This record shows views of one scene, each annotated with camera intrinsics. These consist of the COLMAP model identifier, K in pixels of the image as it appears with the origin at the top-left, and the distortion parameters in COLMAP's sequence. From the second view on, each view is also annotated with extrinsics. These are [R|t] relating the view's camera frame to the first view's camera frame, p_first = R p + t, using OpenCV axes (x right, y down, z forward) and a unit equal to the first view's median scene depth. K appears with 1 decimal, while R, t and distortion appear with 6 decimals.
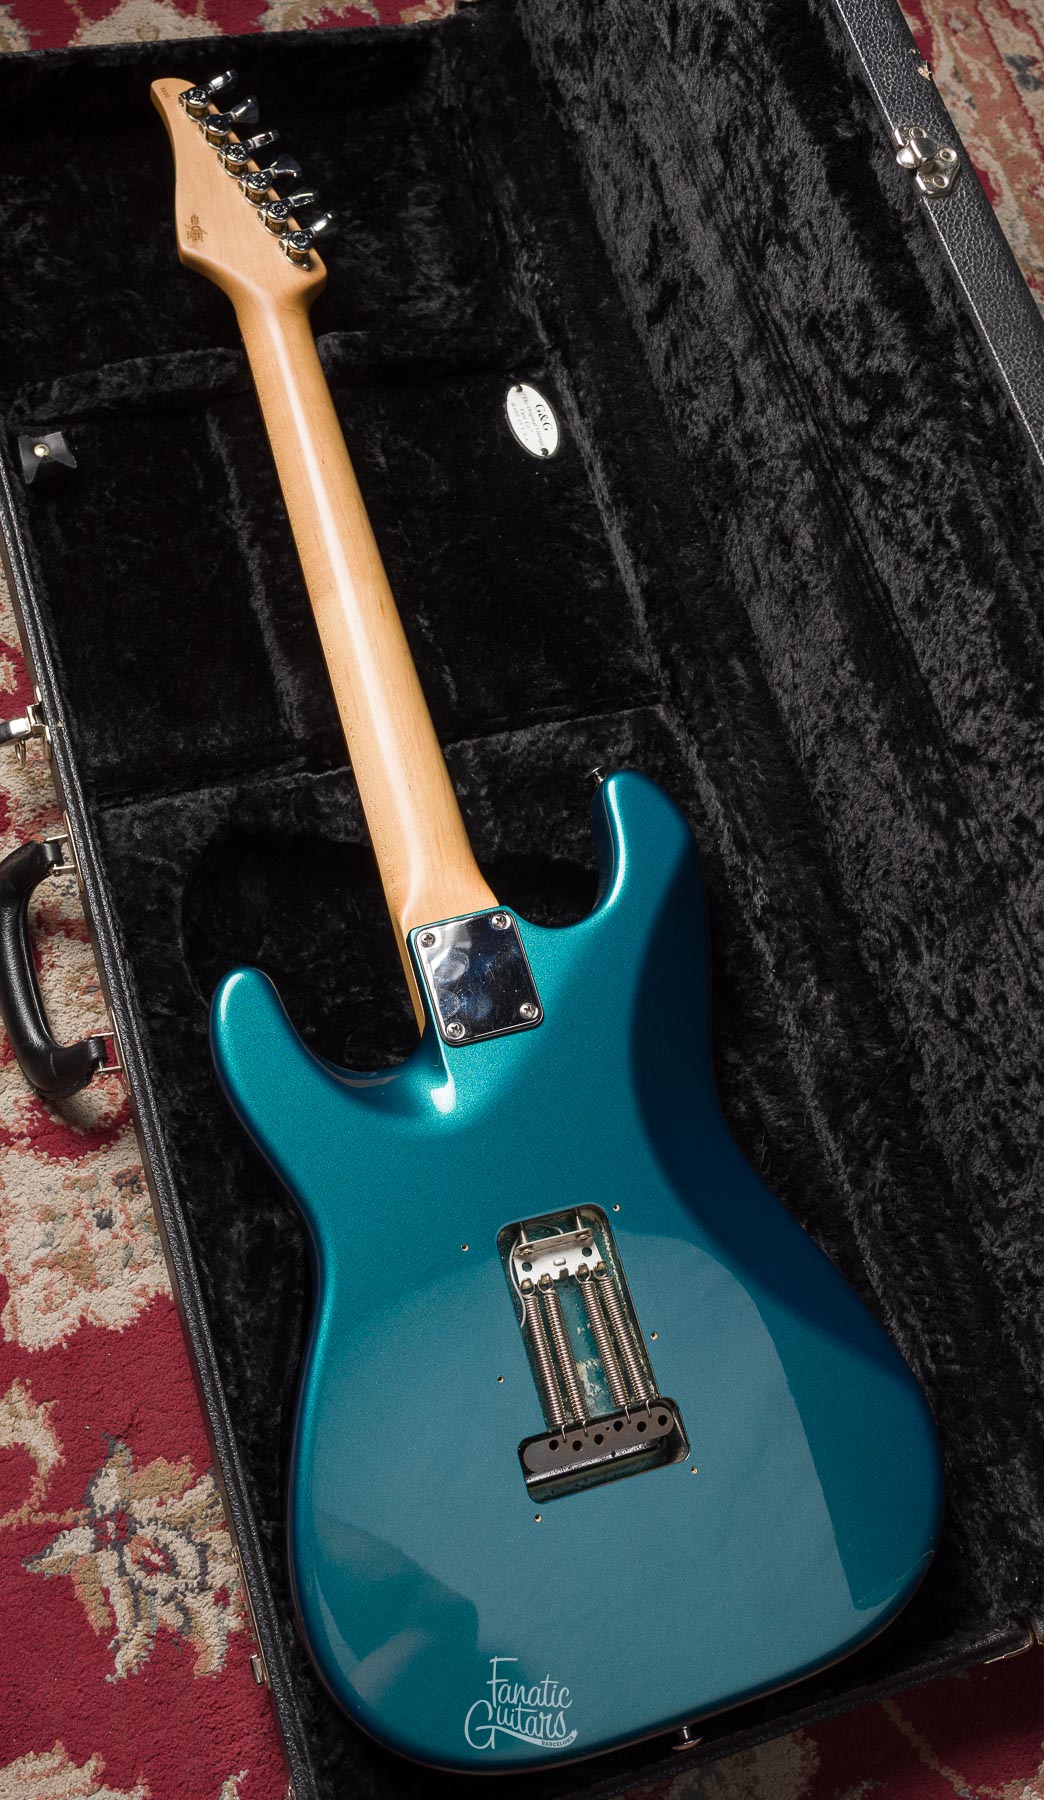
lens RADIAL K [[1902.4, 0, 532.0], [0, 1902.4, 847.0], [0, 0, 1]] dist [-0.002236, 0.000000]
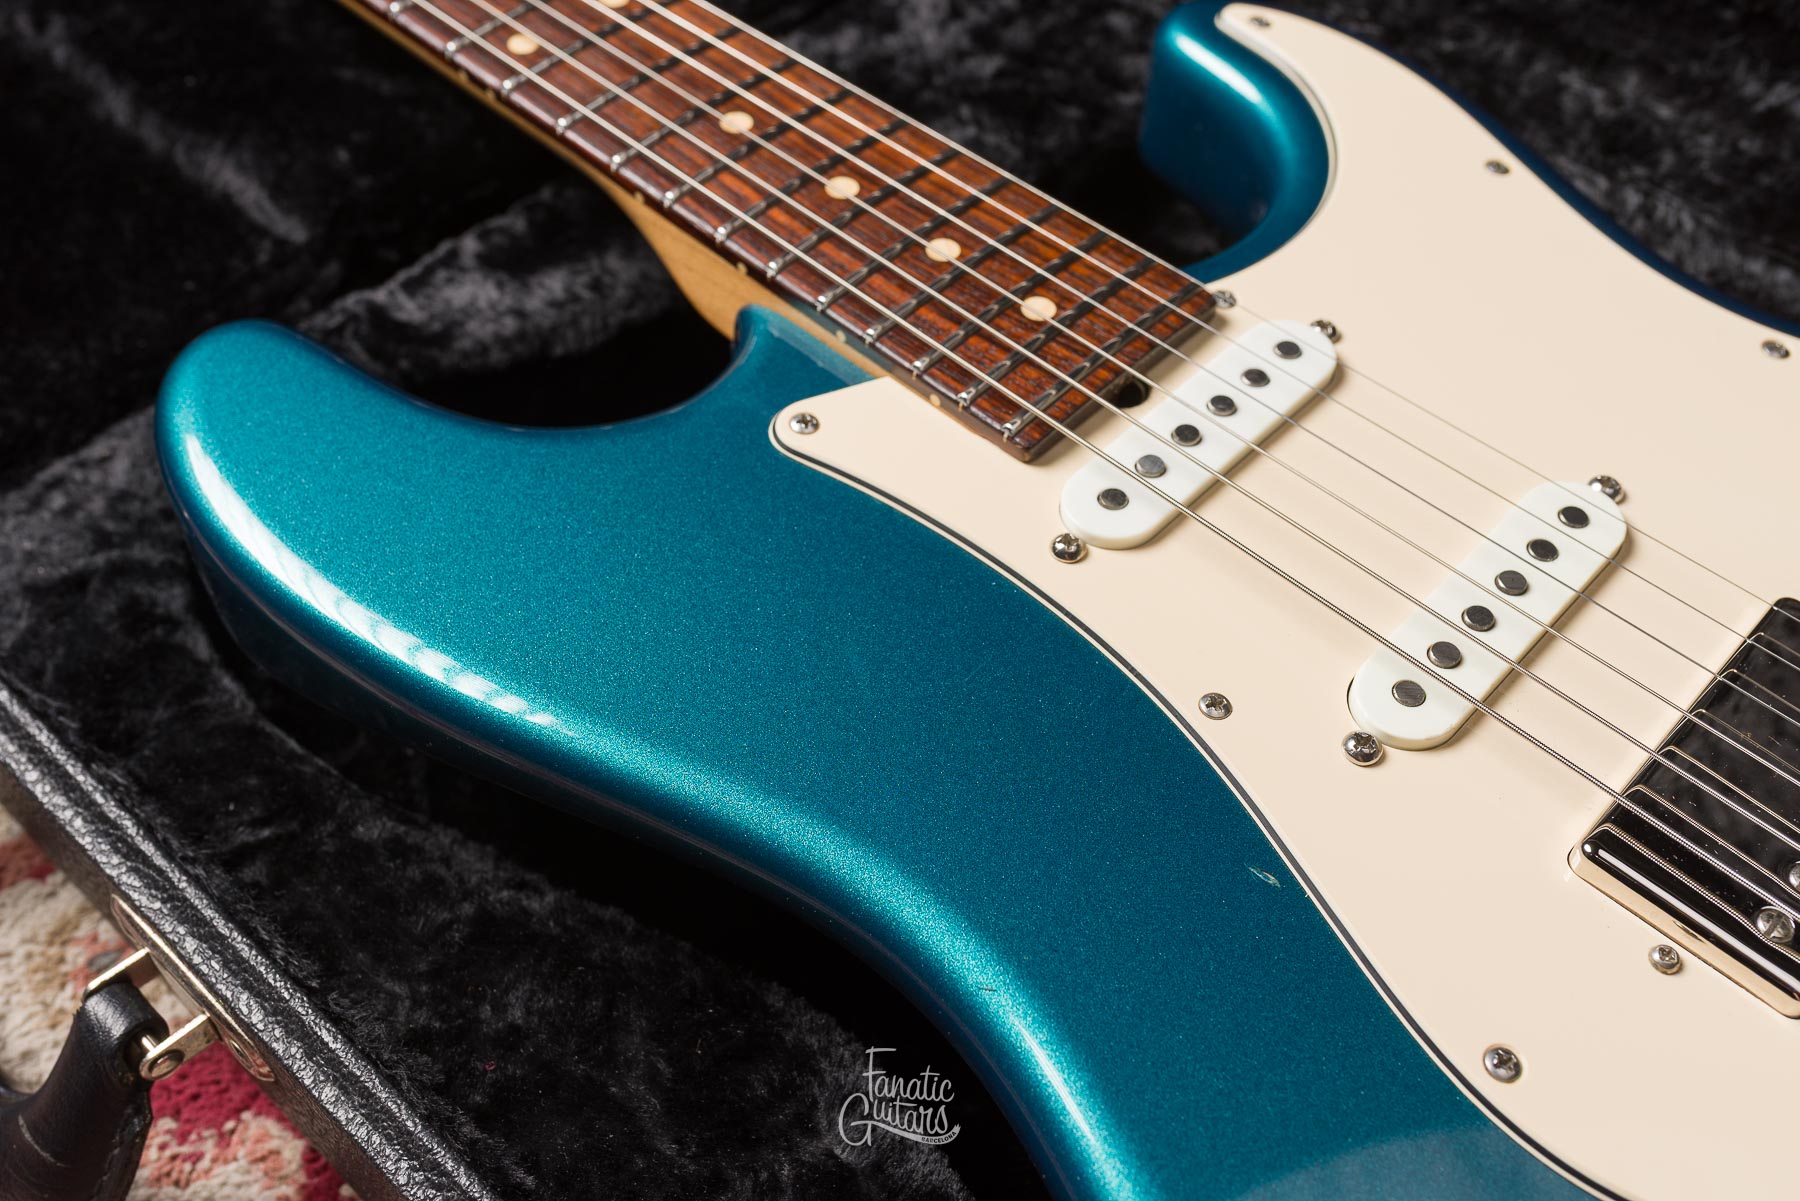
lens RADIAL K [[1808.5, 0, 898.7], [0, 1808.5, 603.7], [0, 0, 1]] dist [0.003585, 0.000000]
pose [[0.846305, -0.506426, 0.165229, -0.116752], [0.531646, 0.822469, -0.202233, 0.168051], [-0.033480, 0.258995, 0.965298, 0.606972]]
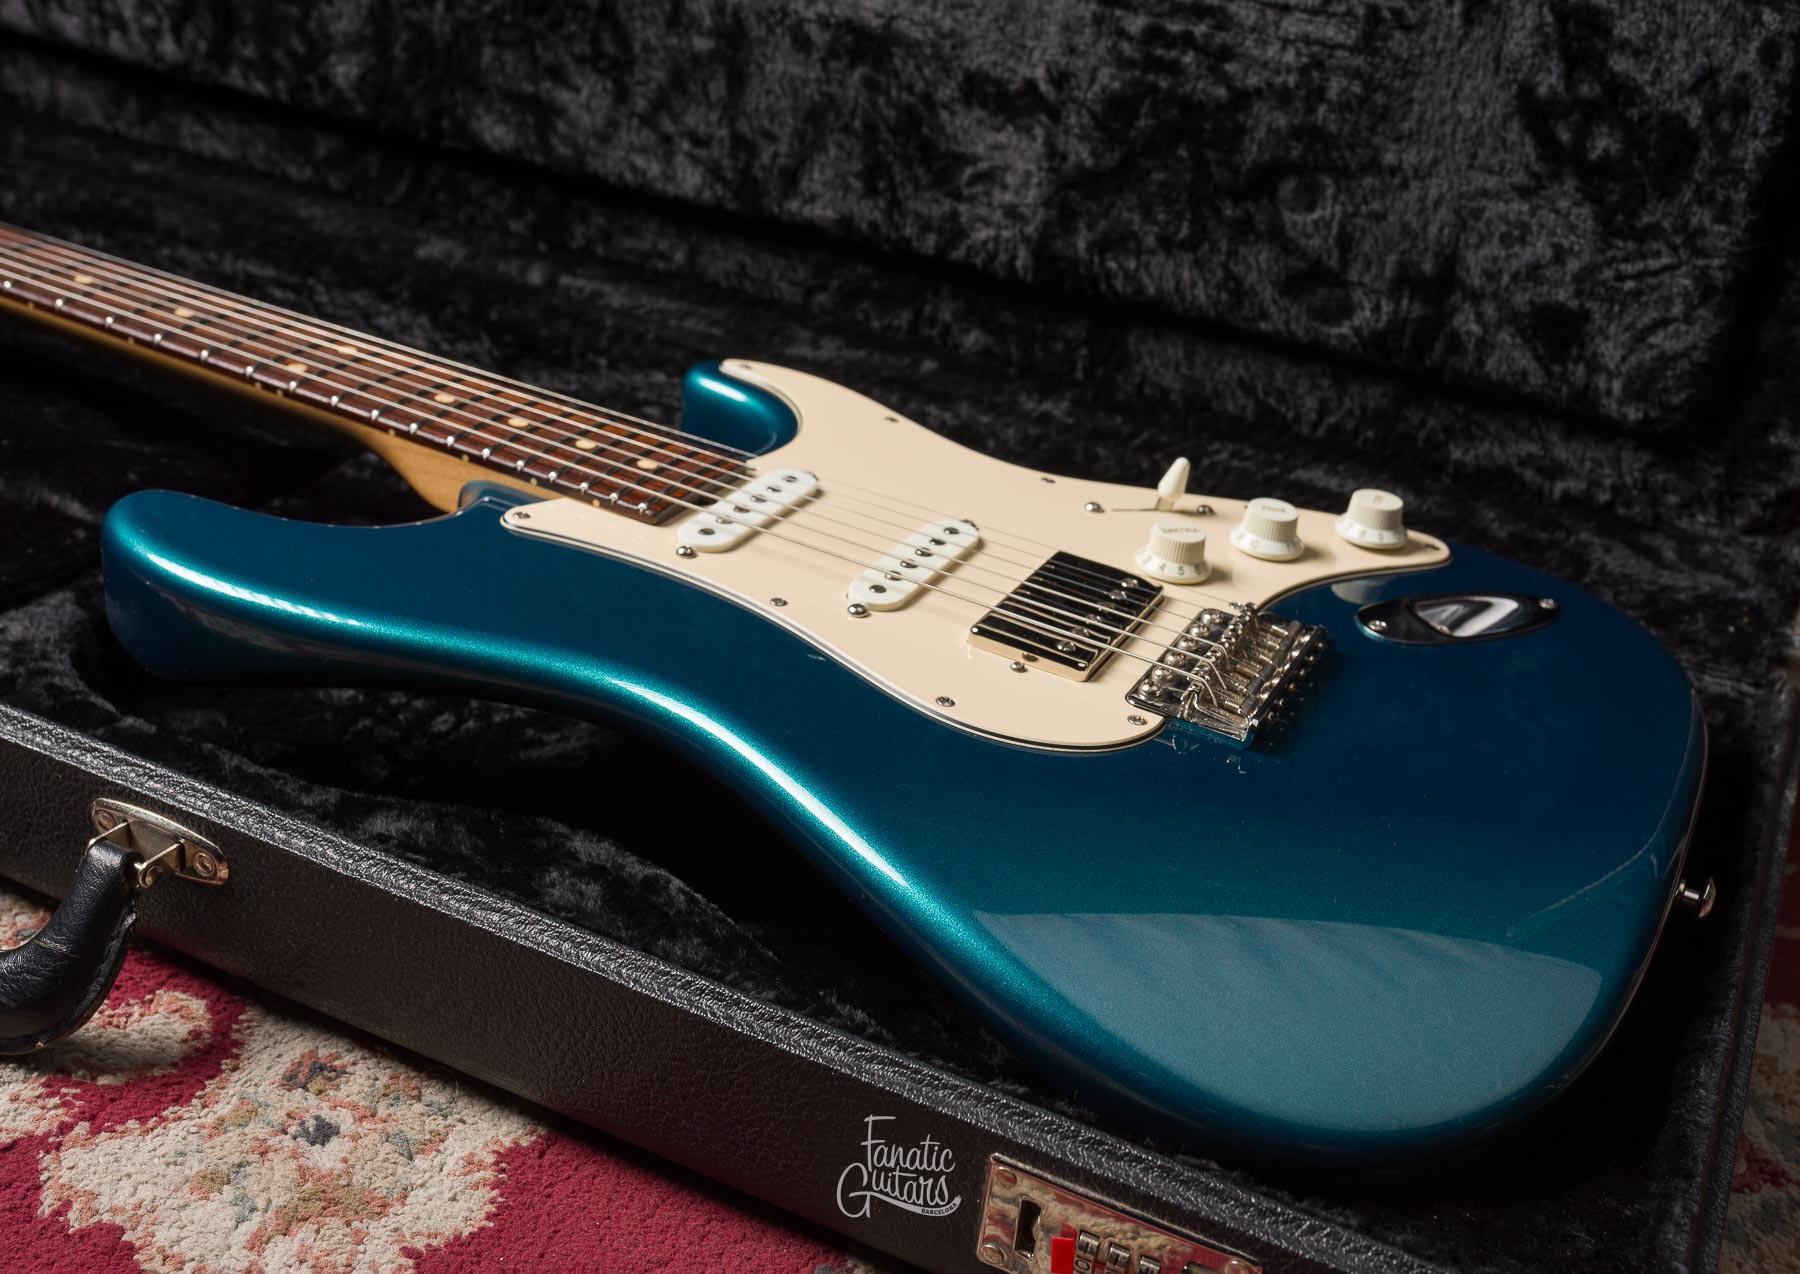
lens RADIAL K [[1953.1, 0, 954.9], [0, 1953.1, 635.7], [0, 0, 1]] dist [-0.002583, 0.000000]
pose [[0.675087, -0.452083, 0.582991, -0.326521], [0.693465, 0.658499, -0.292378, 0.349467], [-0.251719, 0.601665, 0.758048, 0.453318]]
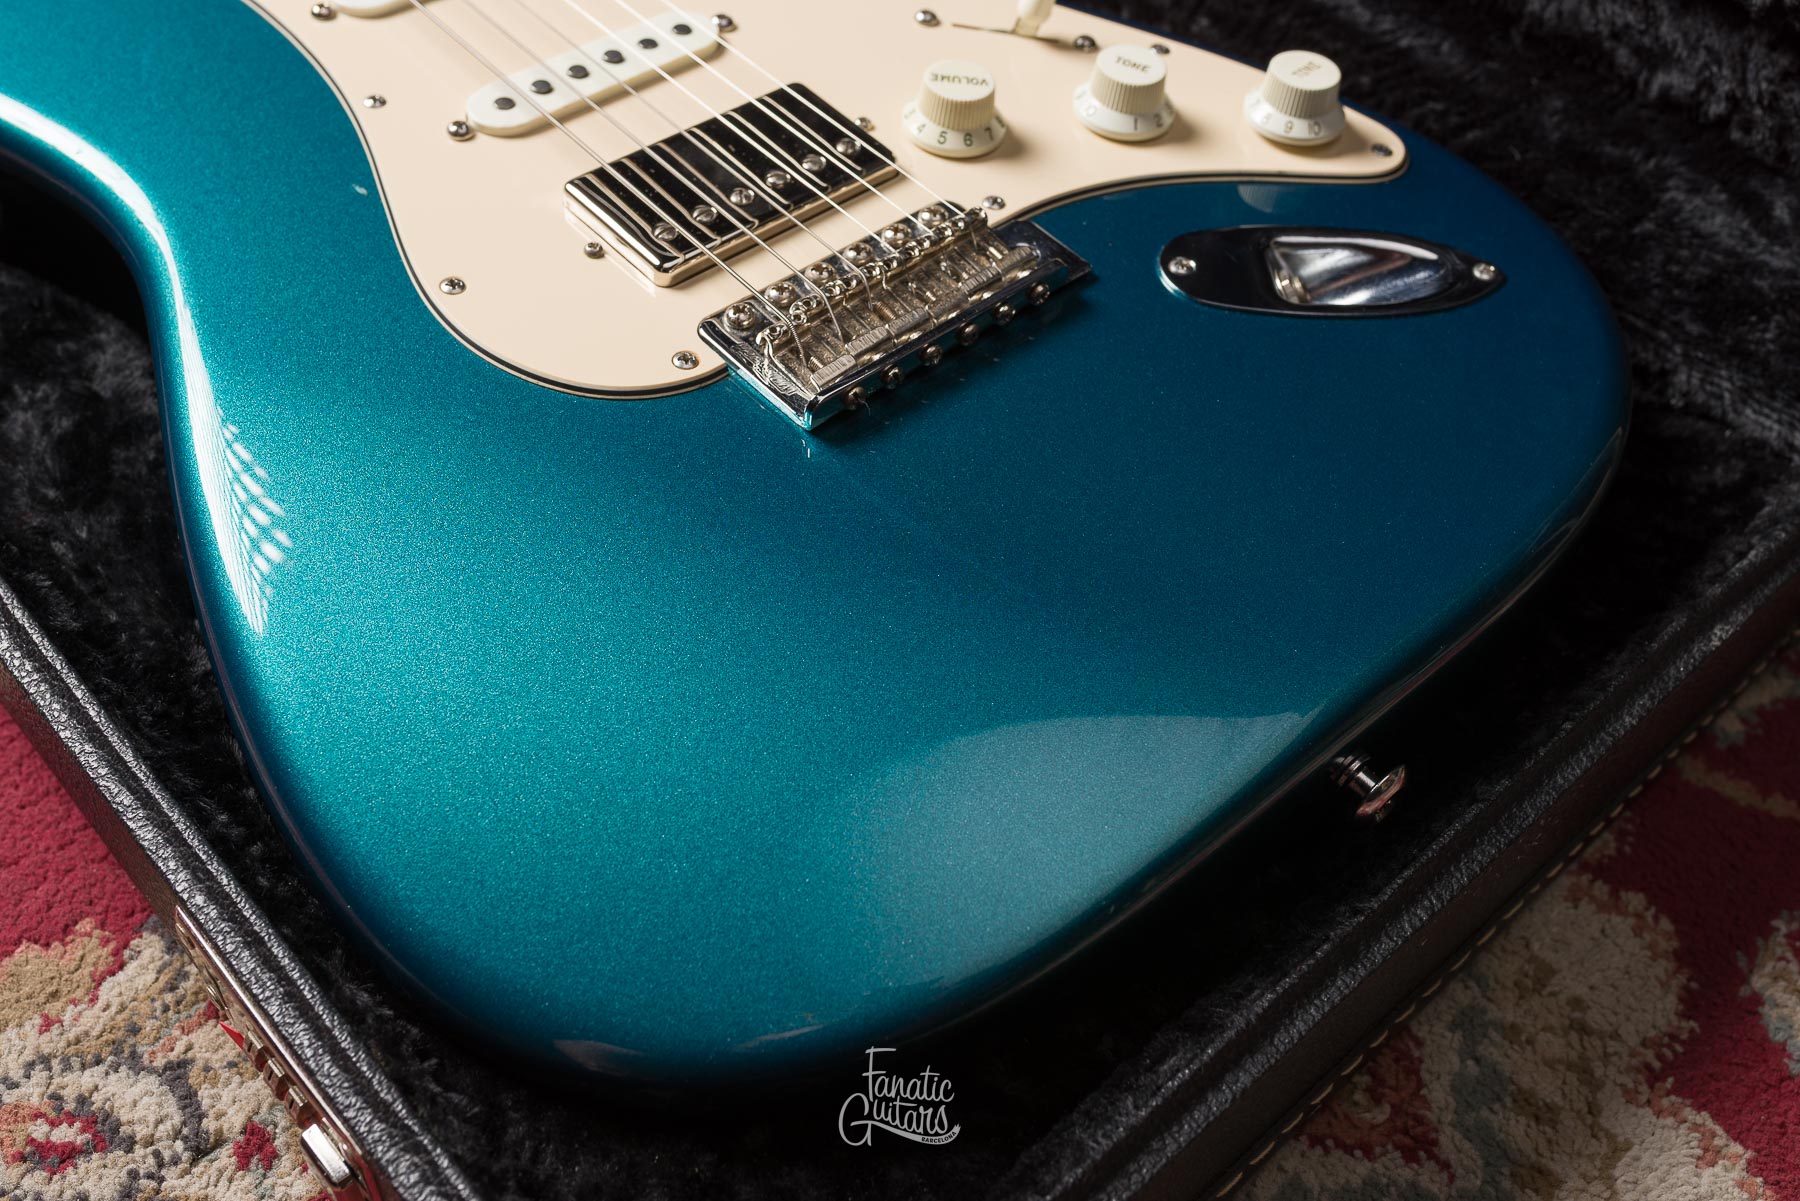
lens RADIAL K [[1808.5, 0, 898.6], [0, 1808.5, 591.0], [0, 0, 1]] dist [0.003585, 0.000000]
pose [[0.894443, -0.415773, 0.164635, -0.047035], [0.444492, 0.866938, -0.225491, 0.384435], [-0.048975, 0.274867, 0.960234, 0.513634]]
